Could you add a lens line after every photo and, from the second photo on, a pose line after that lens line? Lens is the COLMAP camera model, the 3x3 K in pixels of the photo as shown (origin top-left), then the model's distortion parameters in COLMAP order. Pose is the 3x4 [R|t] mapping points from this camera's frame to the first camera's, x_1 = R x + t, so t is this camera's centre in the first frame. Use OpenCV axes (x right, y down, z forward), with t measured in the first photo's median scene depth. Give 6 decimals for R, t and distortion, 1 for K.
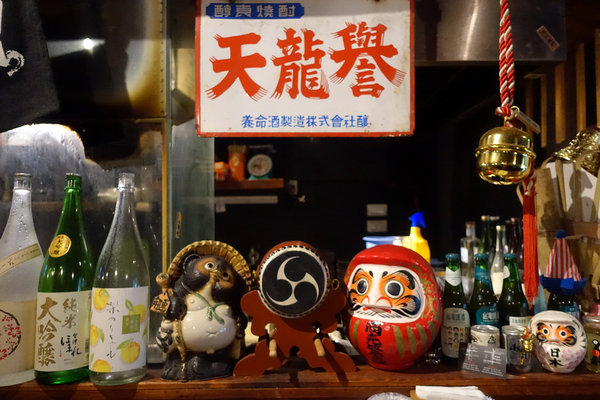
lens RADIAL K [[403.6, 0, 300.0], [0, 403.6, 200.0], [0, 0, 1]] dist [-0.001524, -0.003495]
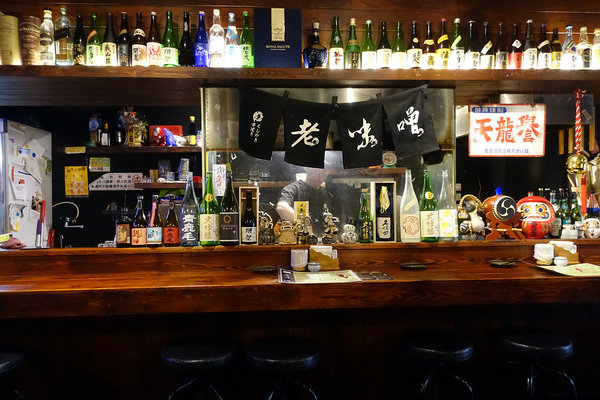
lens RADIAL K [[403.6, 0, 300.0], [0, 403.6, 200.0], [0, 0, 1]] dist [-0.001524, -0.003495]
pose [[0.998292, -0.001455, 0.058397, -1.554510], [-0.001193, 0.998974, 0.045277, 0.015986], [-0.058403, -0.045270, 0.997266, -1.676282]]
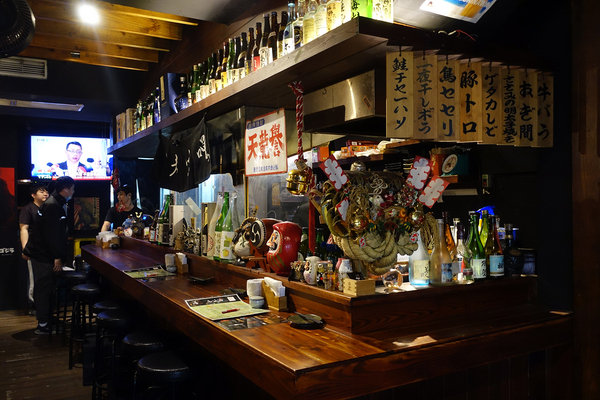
lens RADIAL K [[517.6, 0, 300.0], [0, 517.6, 200.0], [0, 0, 1]] dist [-0.003232, -0.001029]
pose [[0.503313, 0.003749, -0.864096, 2.770523], [0.026224, 0.999464, 0.019612, -0.062580], [0.863706, -0.032531, 0.502945, -0.371404]]
